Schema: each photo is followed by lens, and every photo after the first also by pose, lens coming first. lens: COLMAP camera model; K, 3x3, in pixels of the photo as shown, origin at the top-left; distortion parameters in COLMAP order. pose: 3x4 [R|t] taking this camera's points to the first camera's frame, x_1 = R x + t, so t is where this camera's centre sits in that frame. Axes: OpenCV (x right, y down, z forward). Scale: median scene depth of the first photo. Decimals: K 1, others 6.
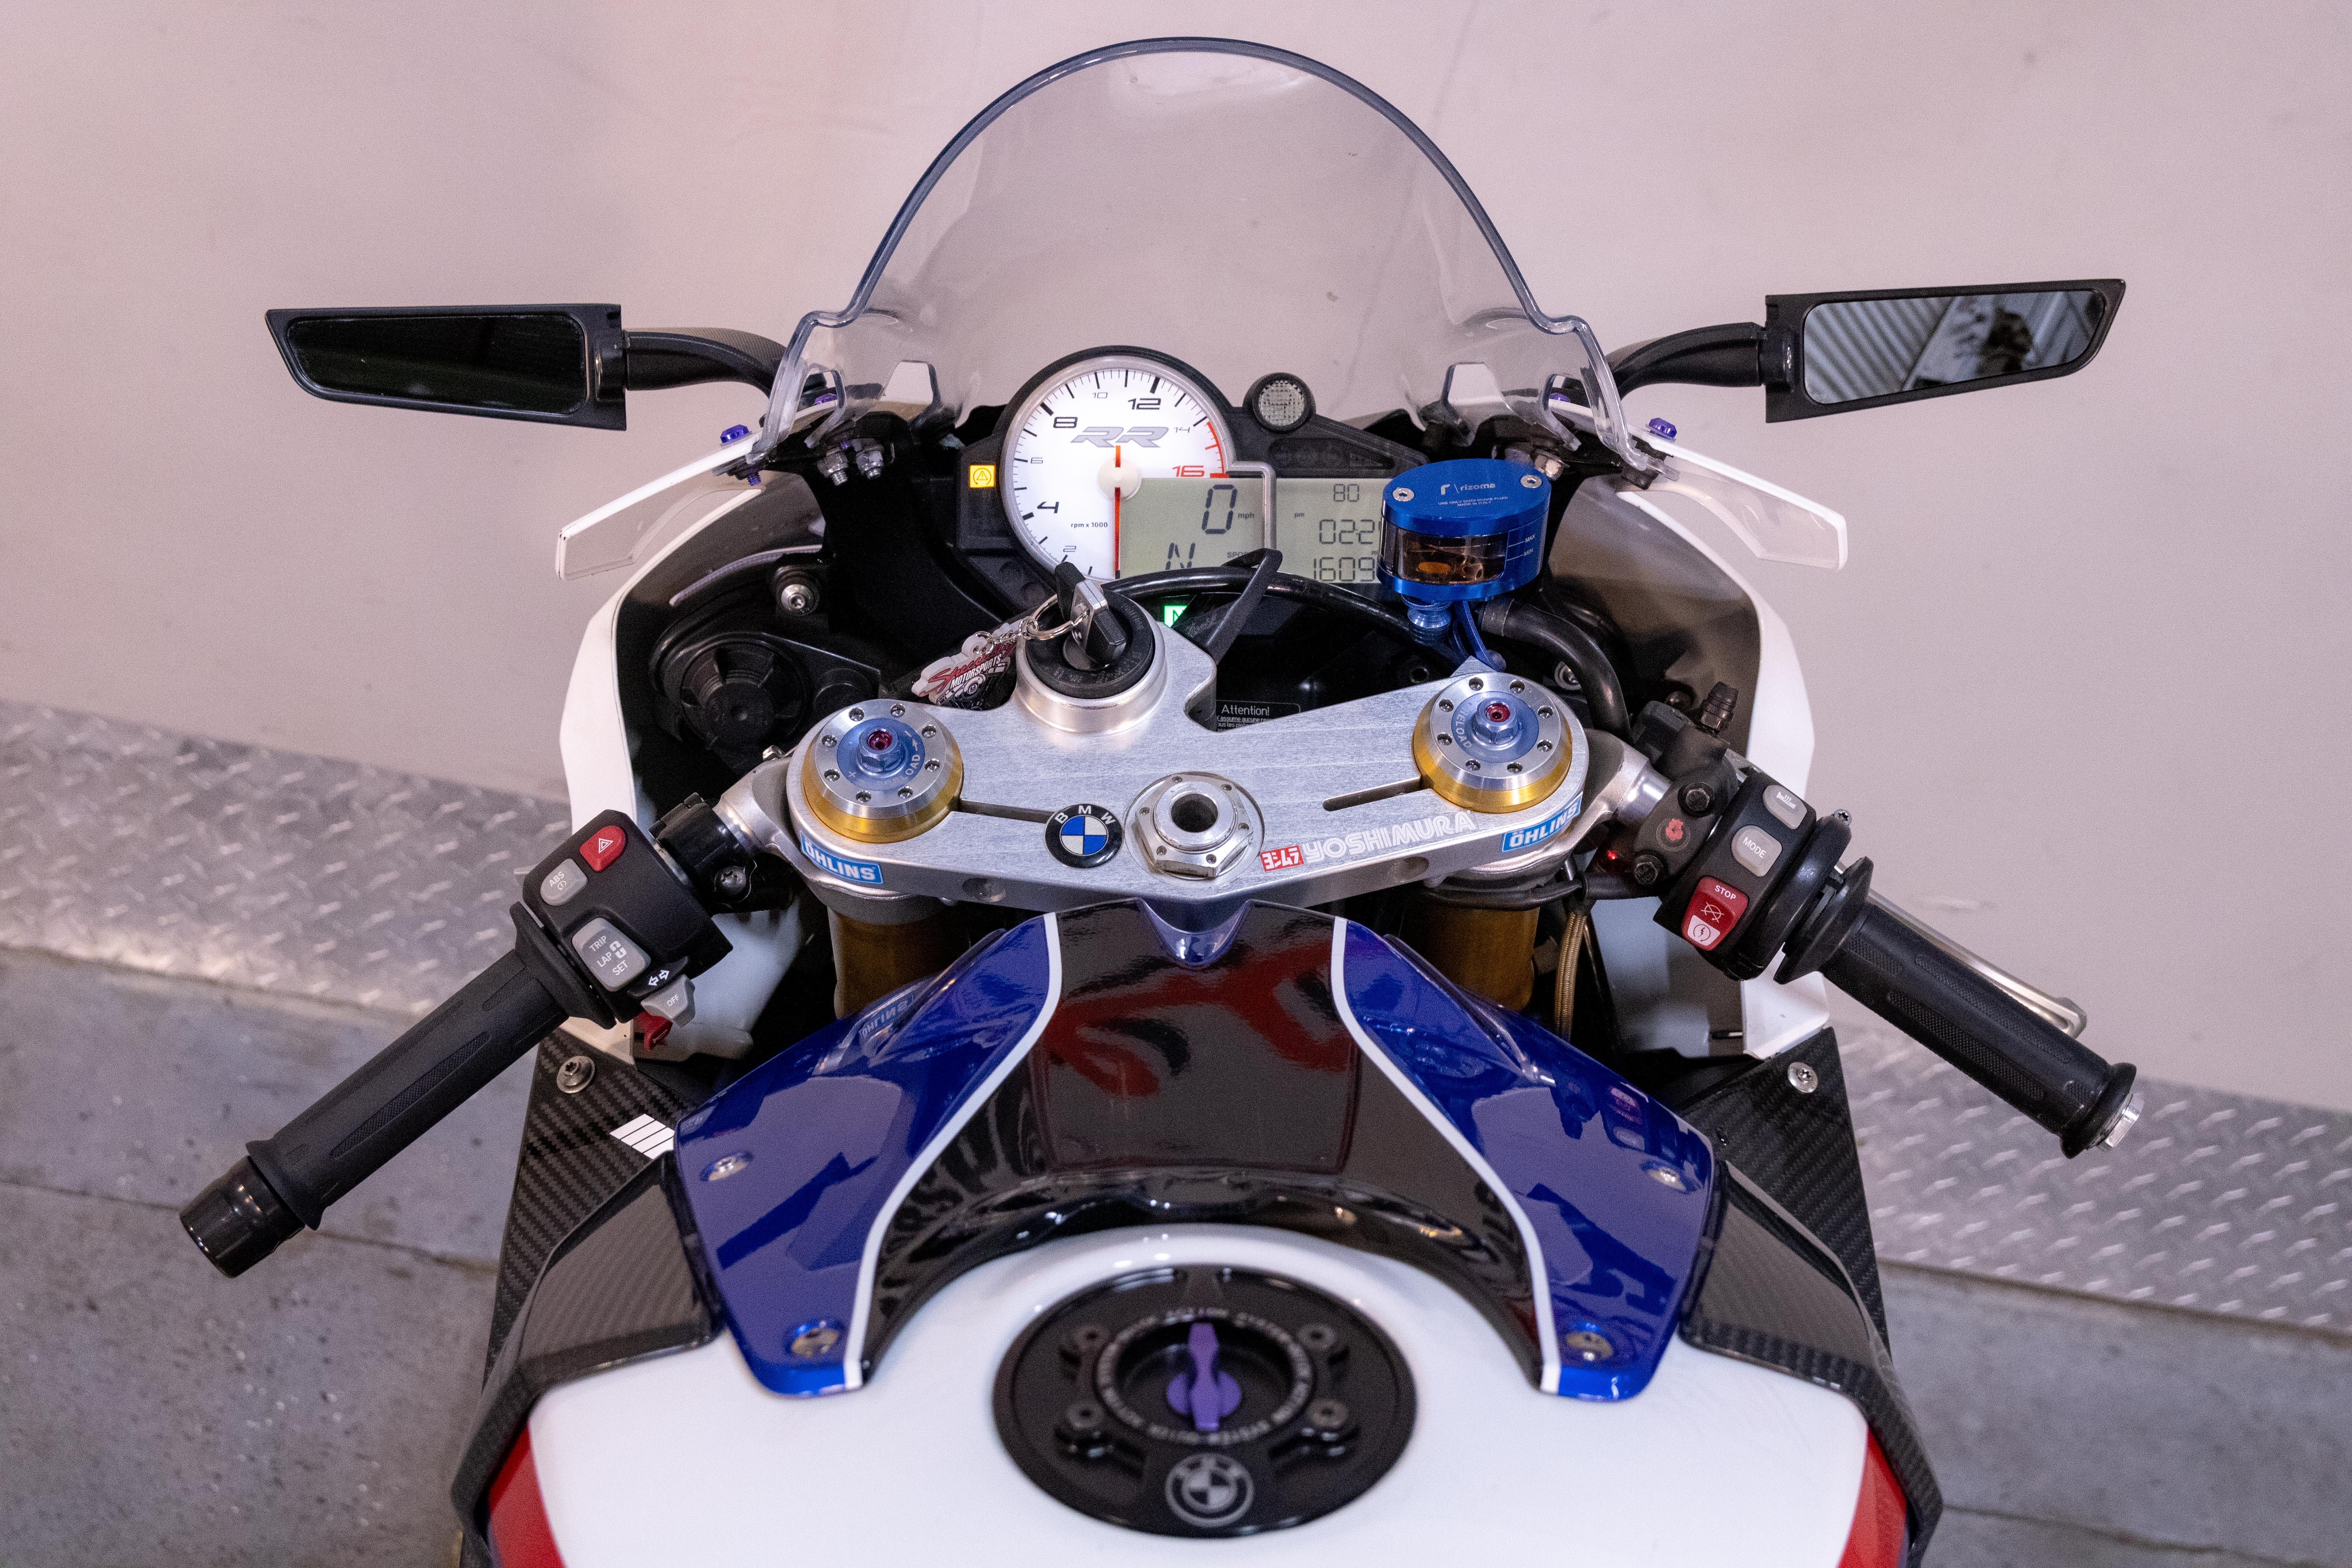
lens RADIAL K [[3216.0, 0, 1176.0], [0, 3216.0, 784.0], [0, 0, 1]] dist [-0.085602, -0.006903]
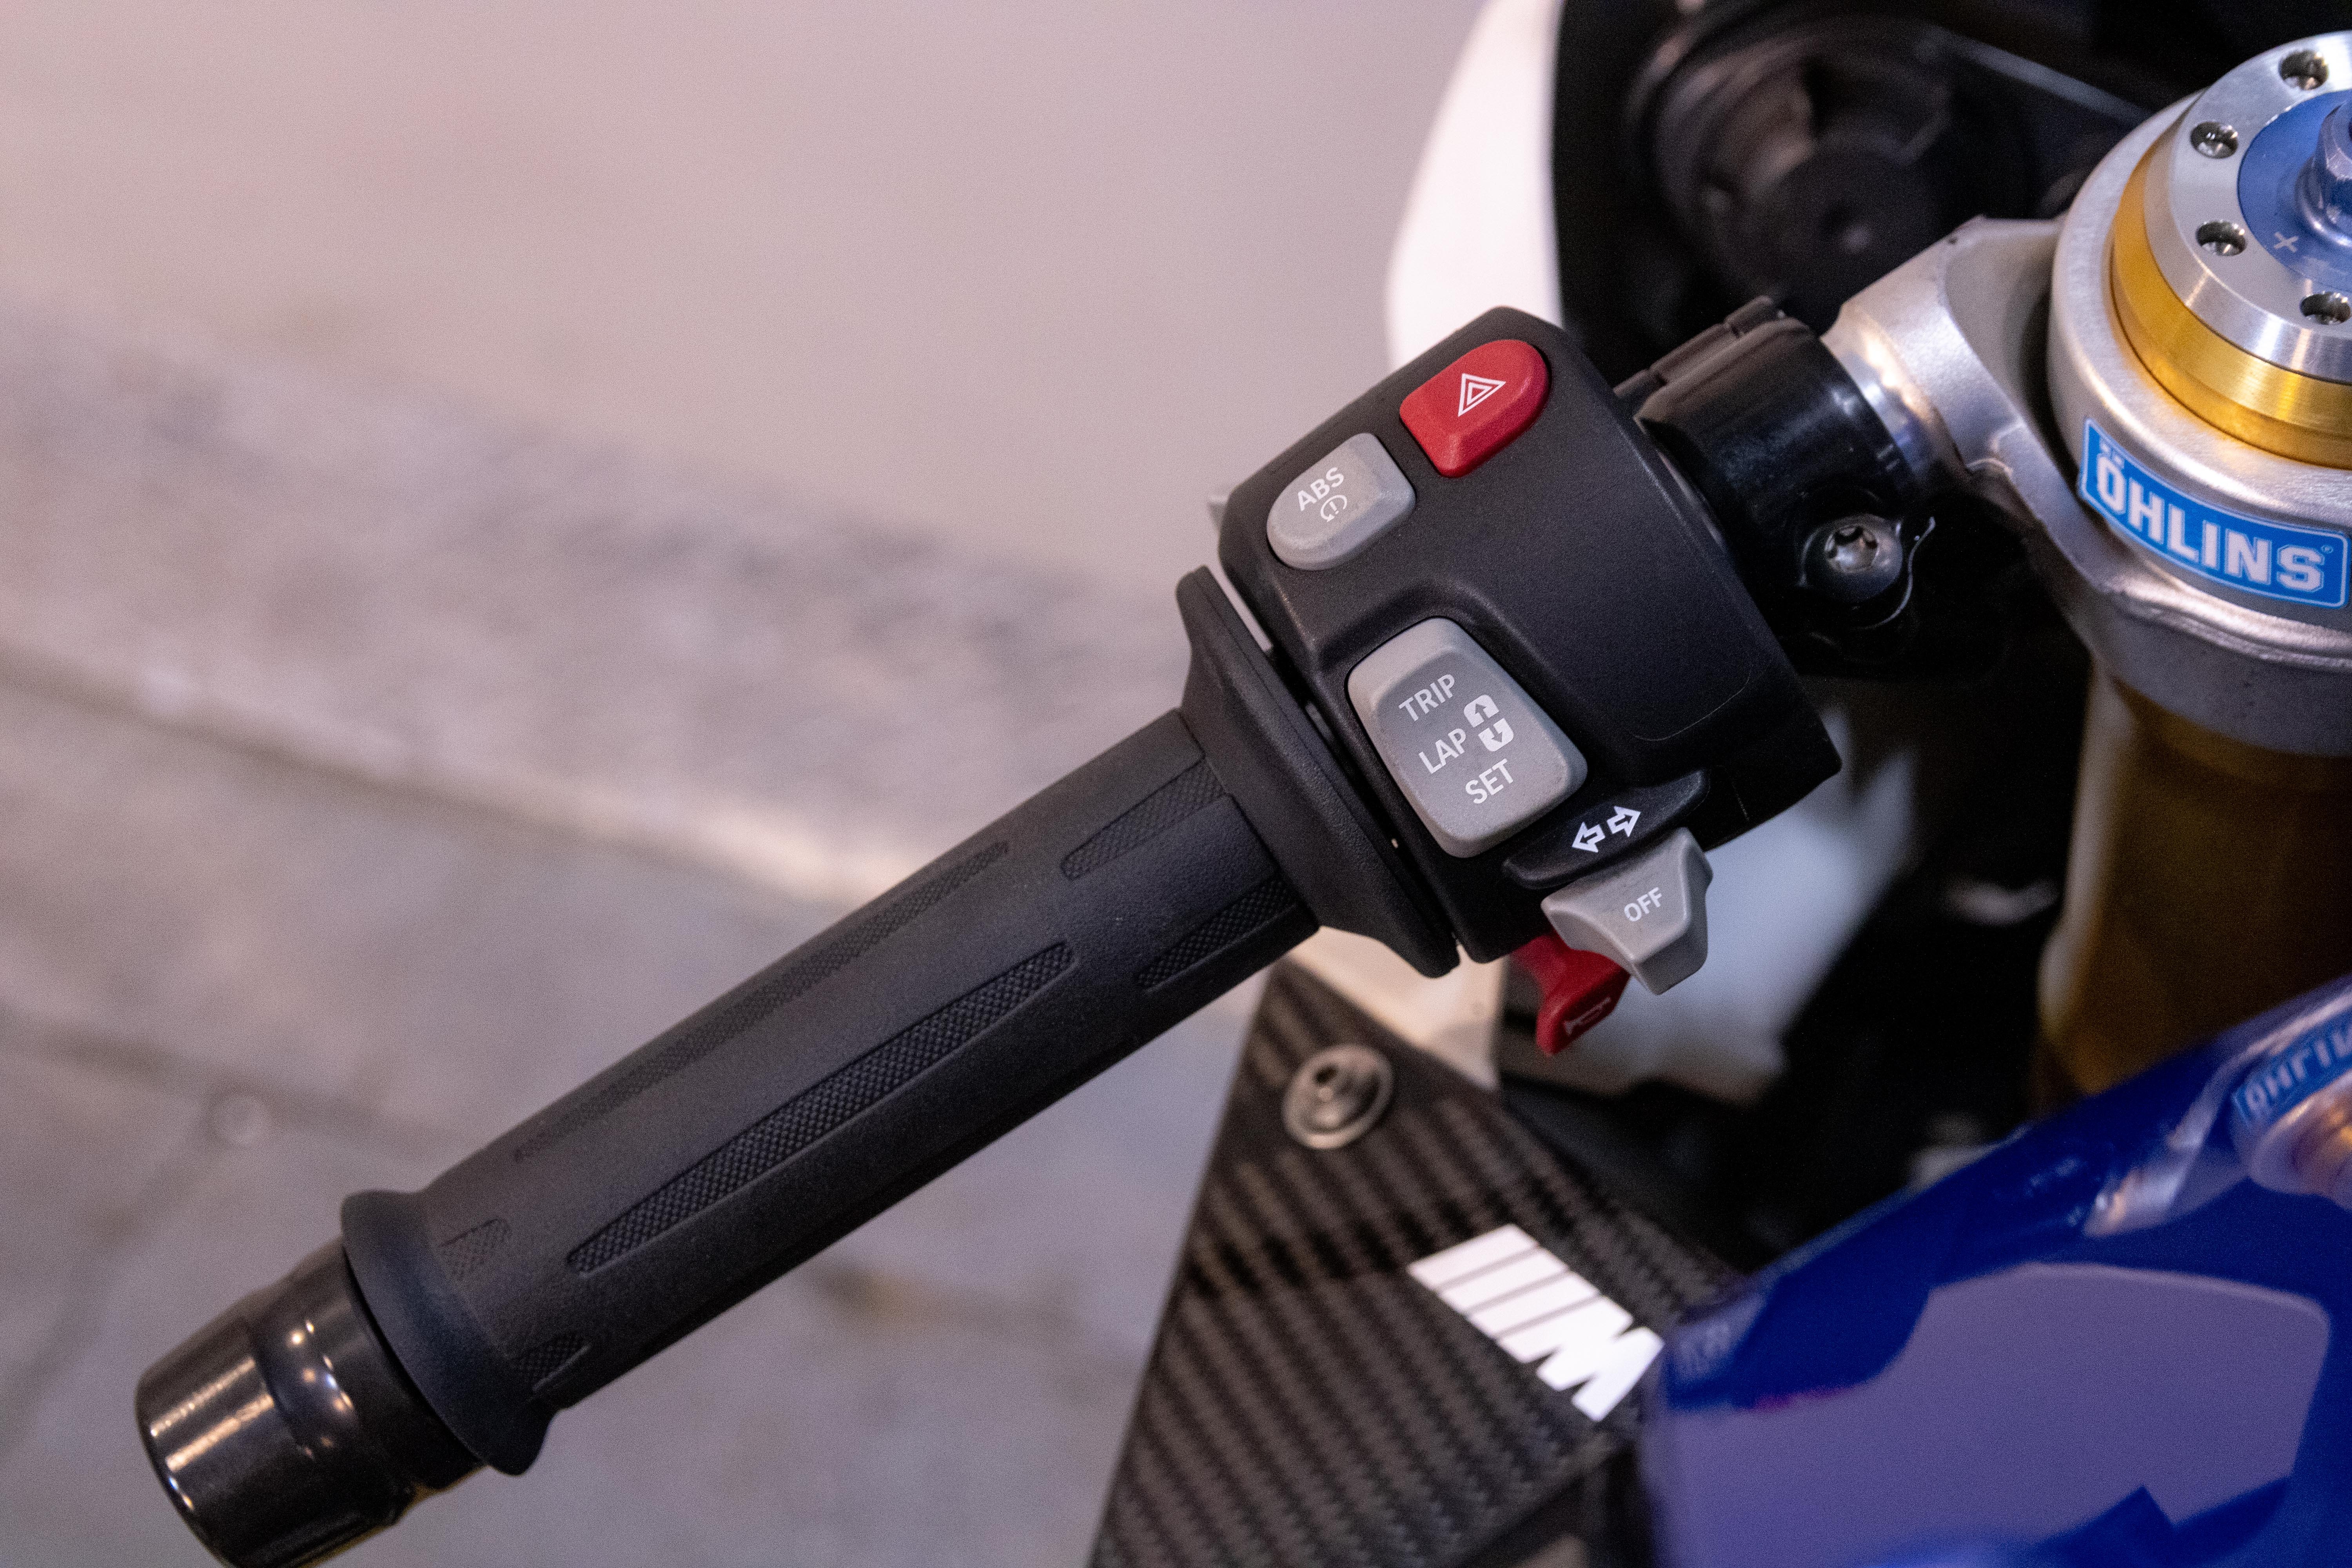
lens RADIAL K [[4339.4, 0, 1176.0], [0, 4339.4, 784.0], [0, 0, 1]] dist [0.183486, -2.348987]
pose [[0.966311, 0.097164, -0.238332, -0.098927], [-0.093603, 0.995264, 0.026240, 0.047979], [0.239753, -0.003047, 0.970829, 0.564423]]
